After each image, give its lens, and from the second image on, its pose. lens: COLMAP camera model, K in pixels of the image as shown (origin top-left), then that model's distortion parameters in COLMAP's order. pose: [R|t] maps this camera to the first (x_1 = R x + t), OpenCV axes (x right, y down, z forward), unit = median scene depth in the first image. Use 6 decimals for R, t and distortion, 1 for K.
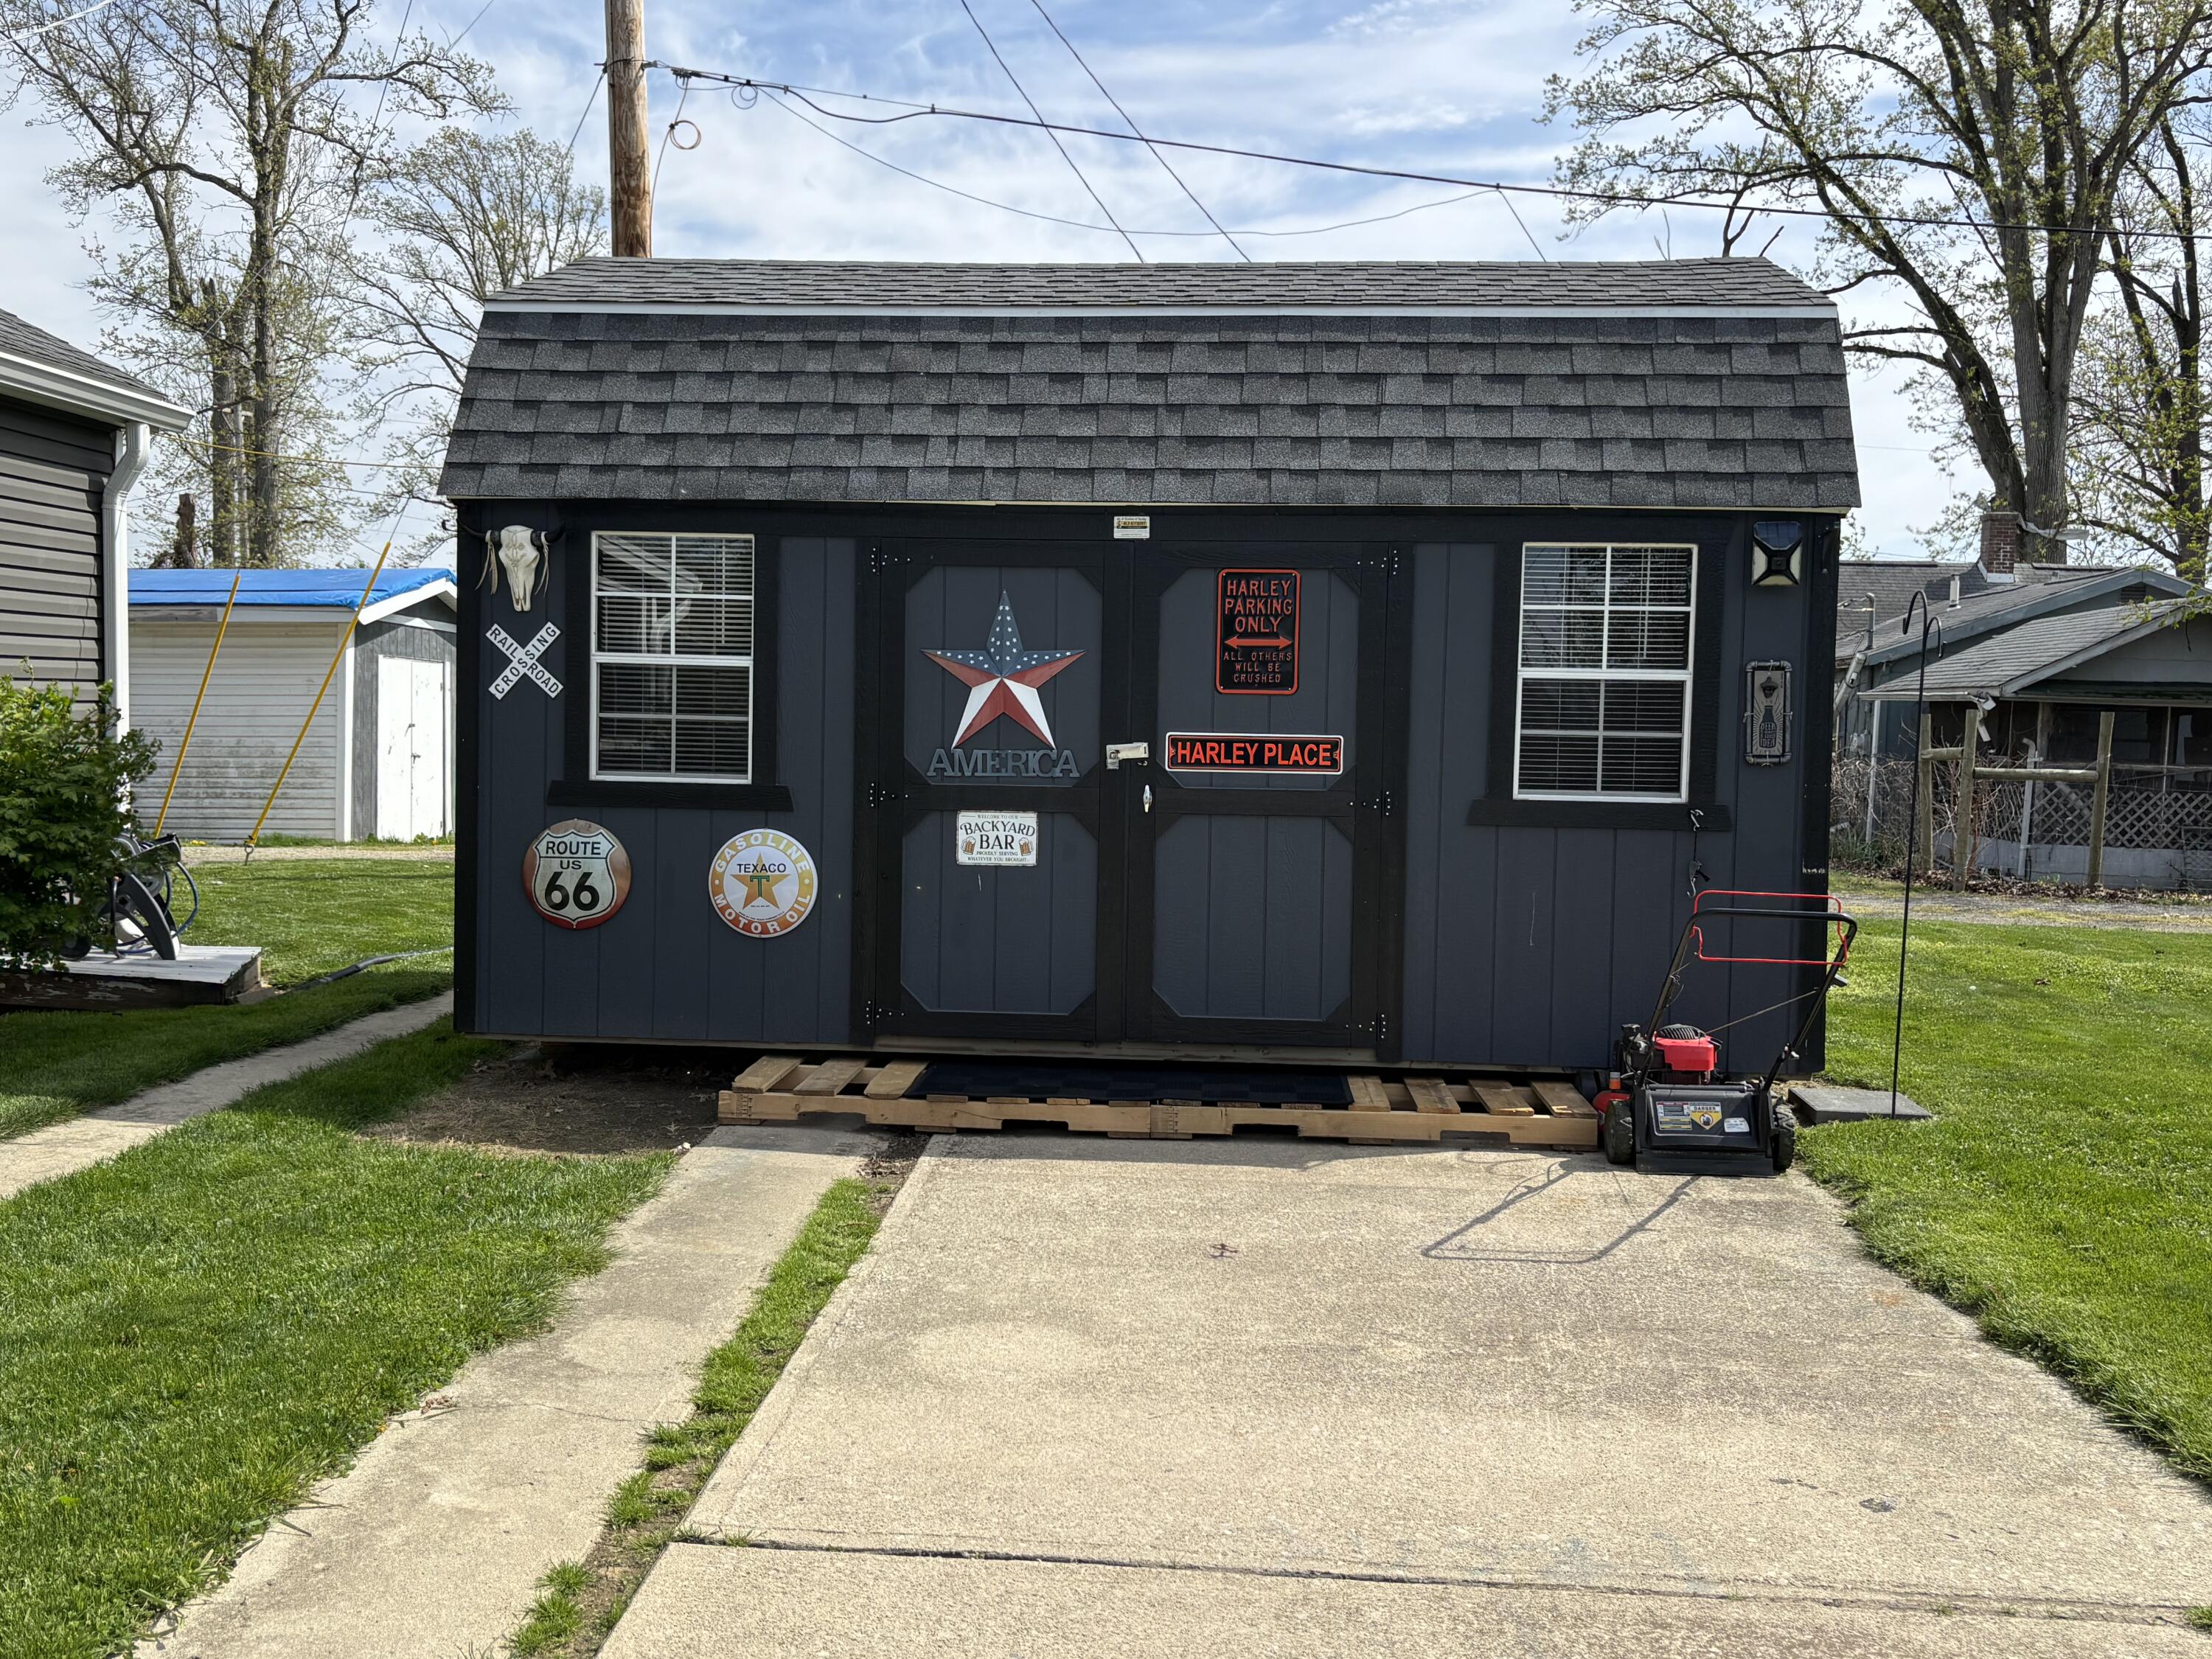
lens RADIAL K [[2029.0, 0, 1099.8], [0, 2029.0, 805.3], [0, 0, 1]] dist [0.056830, -0.020343]
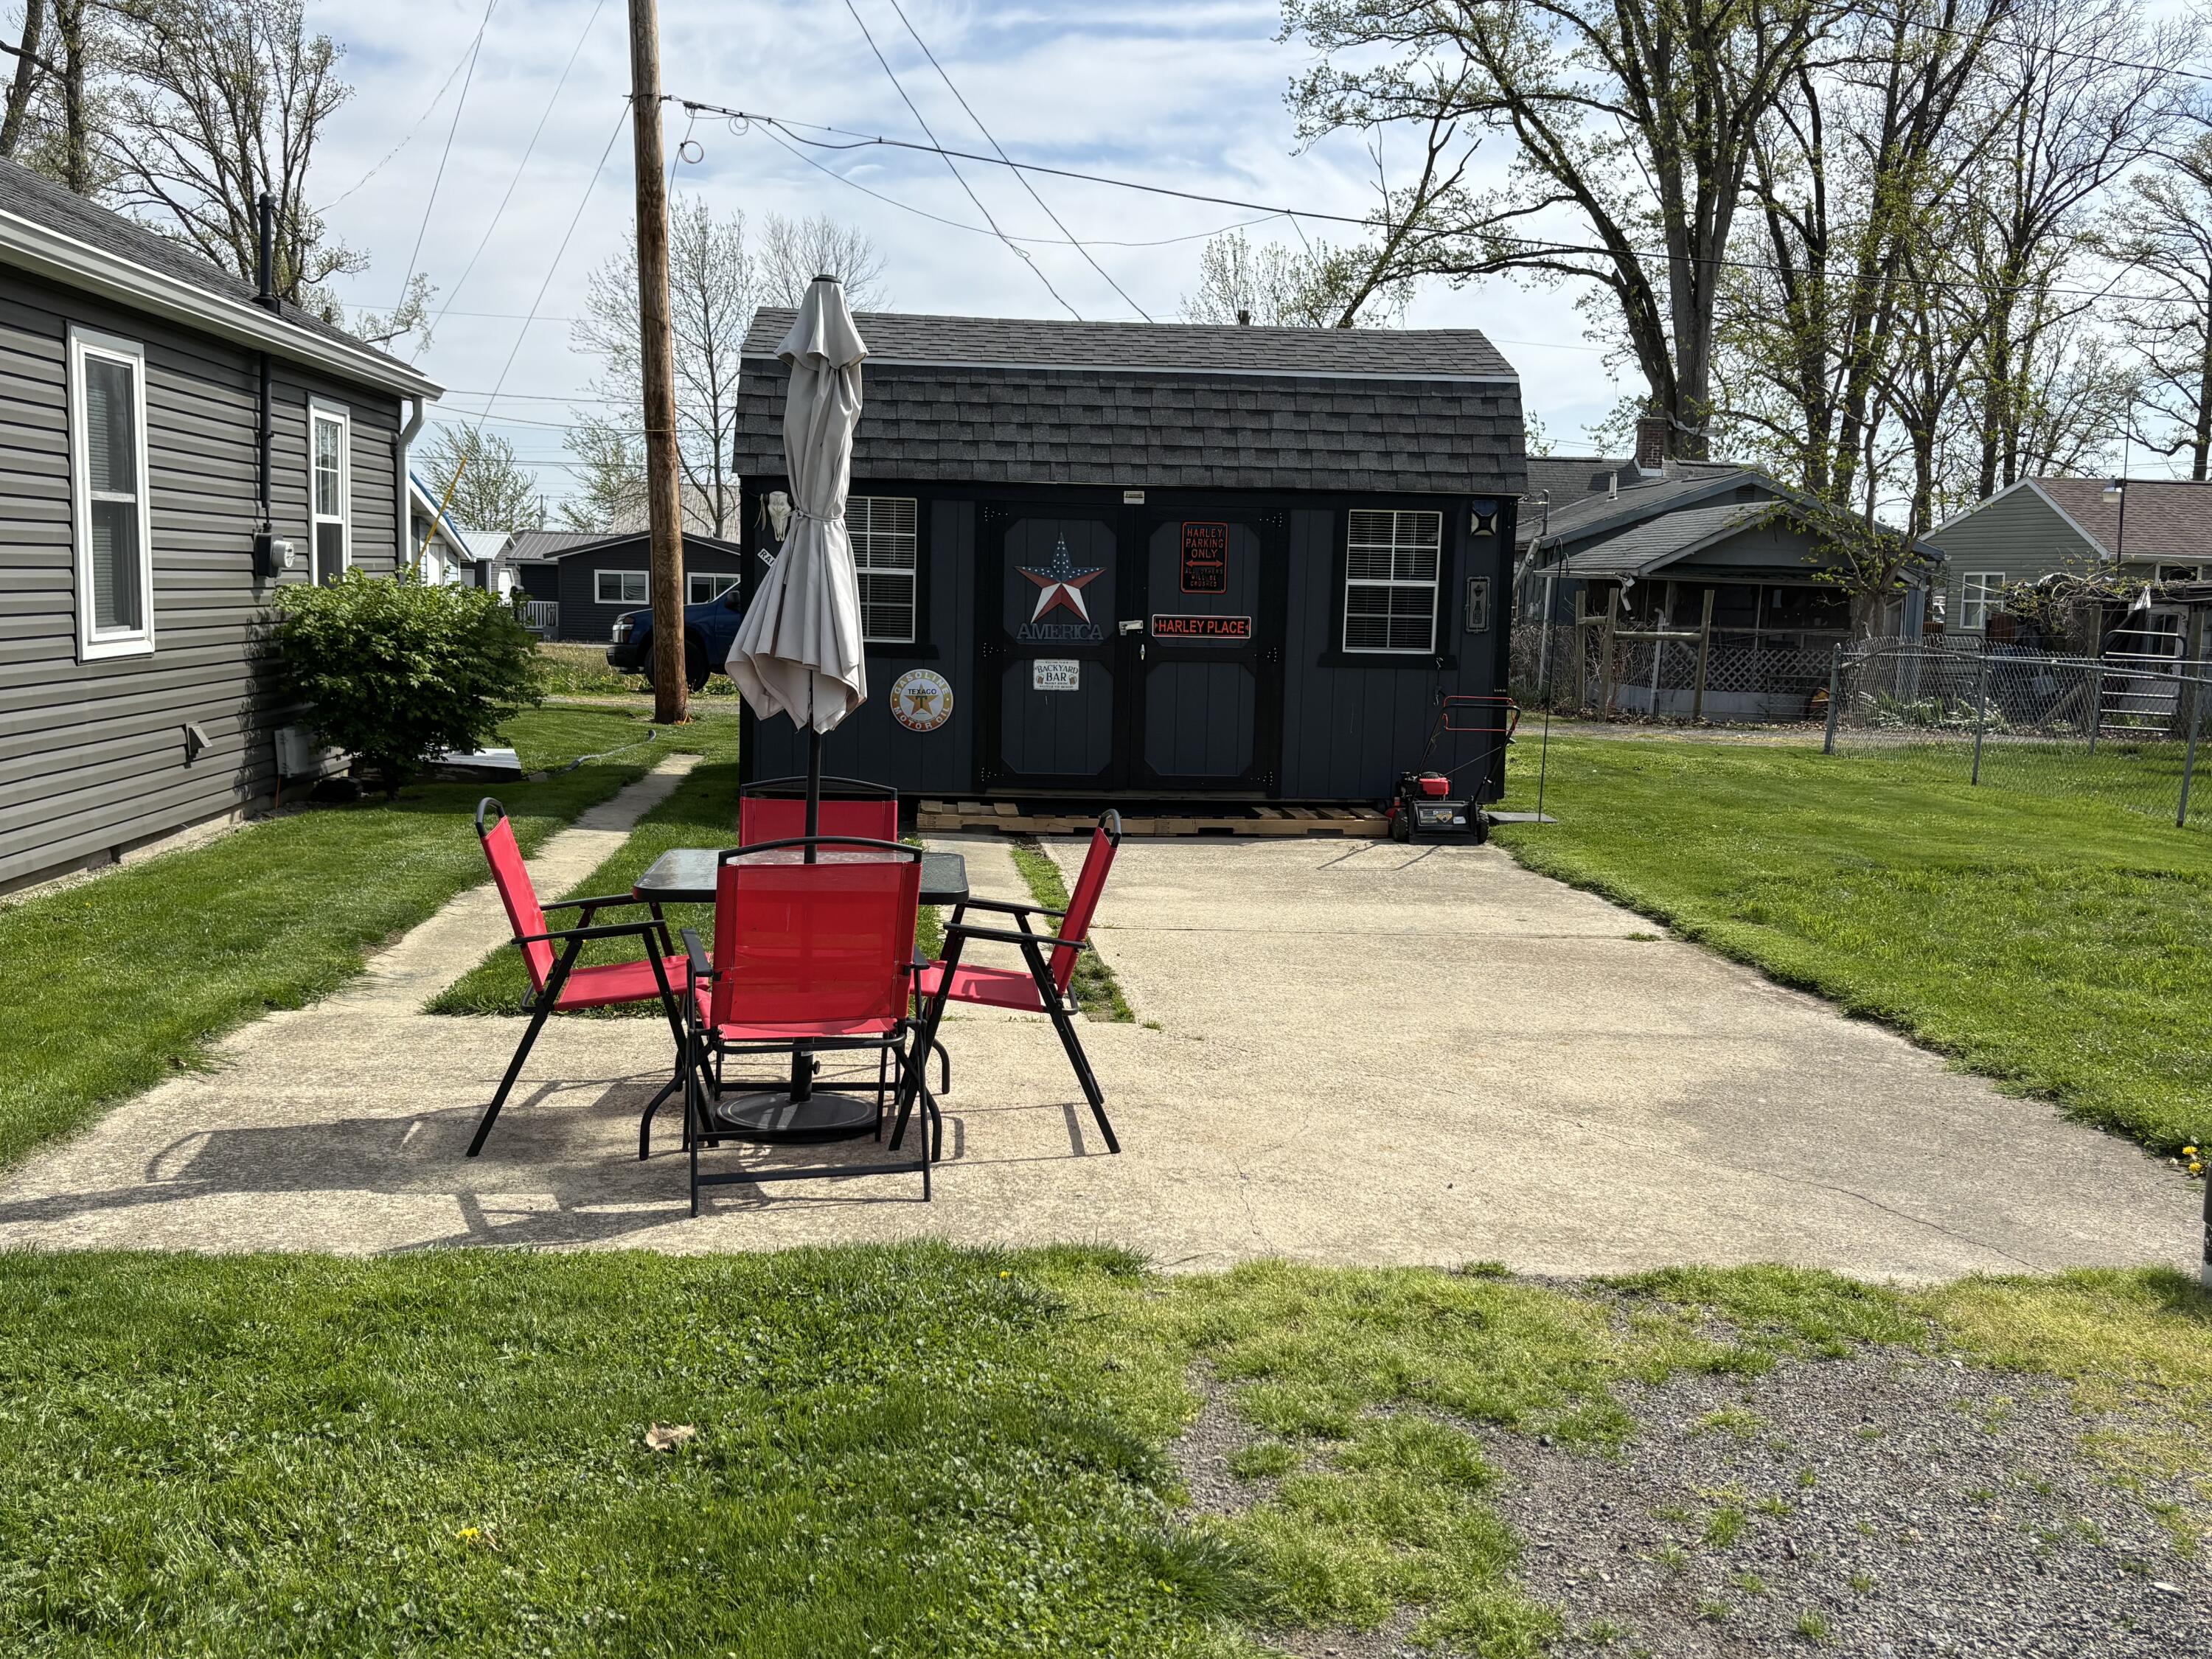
lens RADIAL K [[2090.6, 0, 1106.0], [0, 2090.6, 829.5], [0, 0, 1]] dist [0.107377, -0.325867]
pose [[0.988768, -0.012016, 0.148971, -0.099434], [0.000249, 0.996894, 0.078755, 0.002592], [-0.149455, -0.077834, 0.985700, -0.286495]]
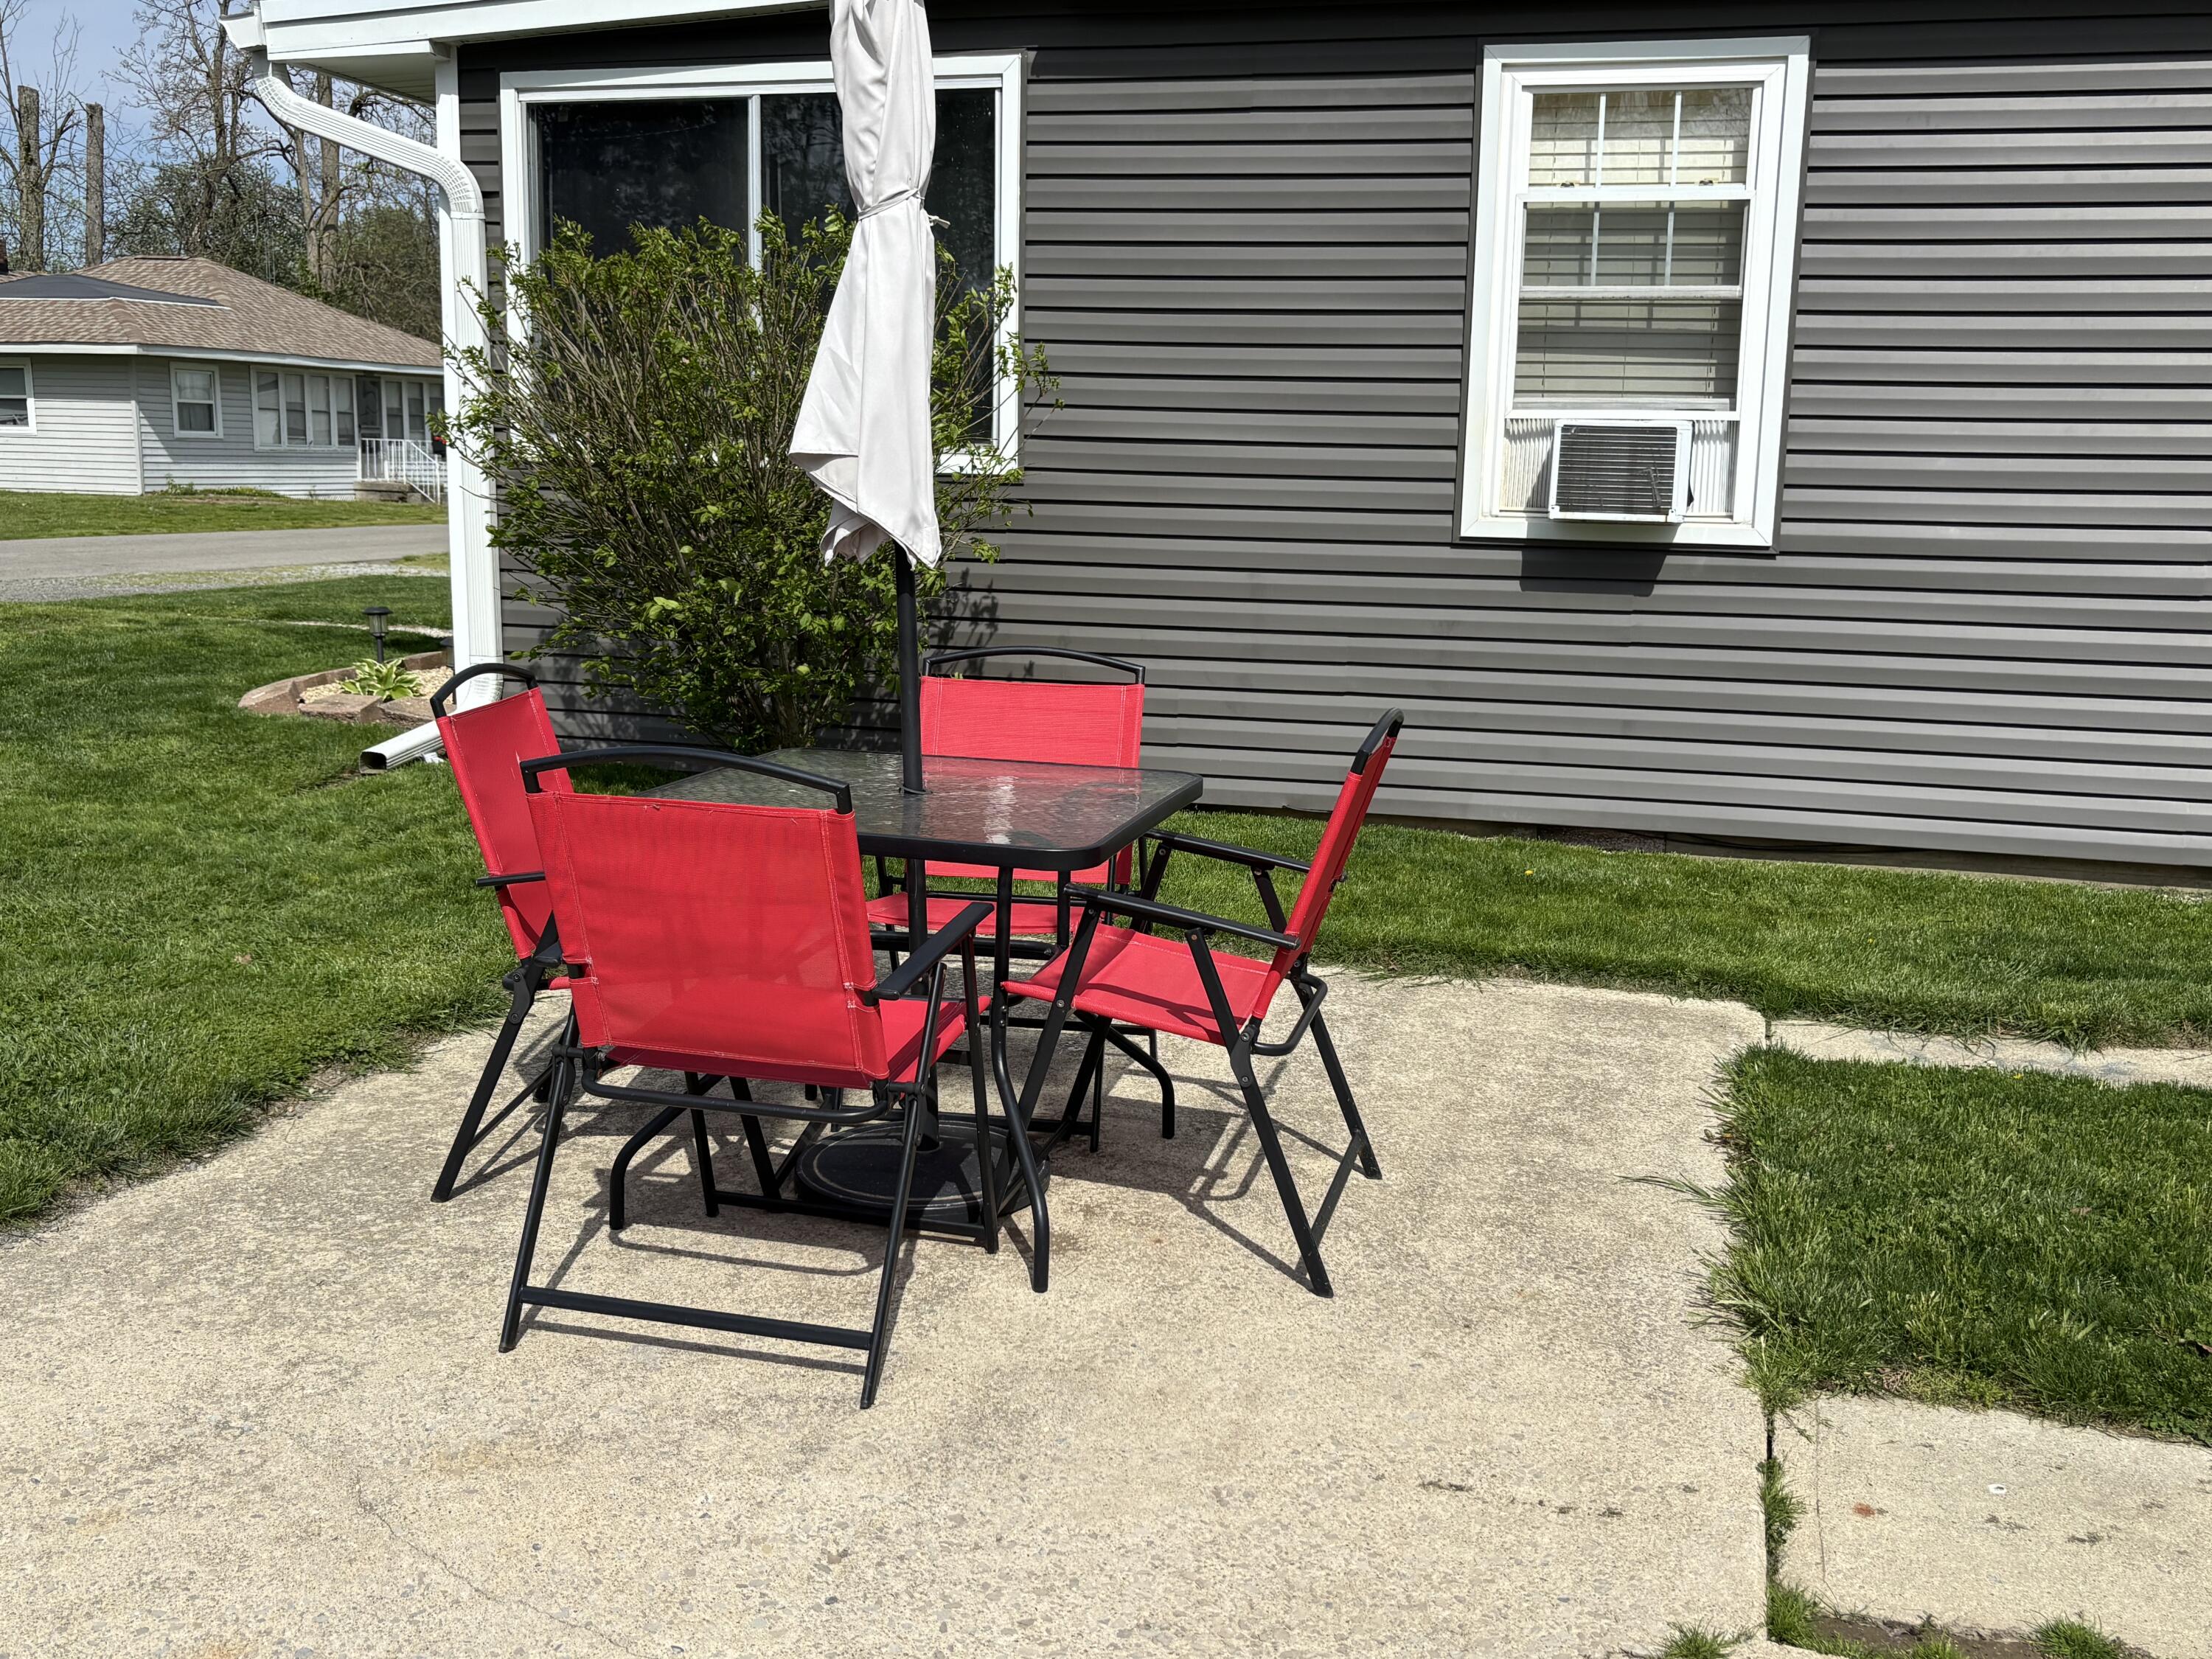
lens RADIAL K [[2090.6, 0, 1106.0], [0, 2090.6, 829.5], [0, 0, 1]] dist [0.107377, -0.325867]
pose [[-0.215012, 0.140305, -0.966480, 0.072071], [-0.066256, 0.985251, 0.157770, 0.004893], [0.974361, 0.097957, -0.202545, 0.052225]]
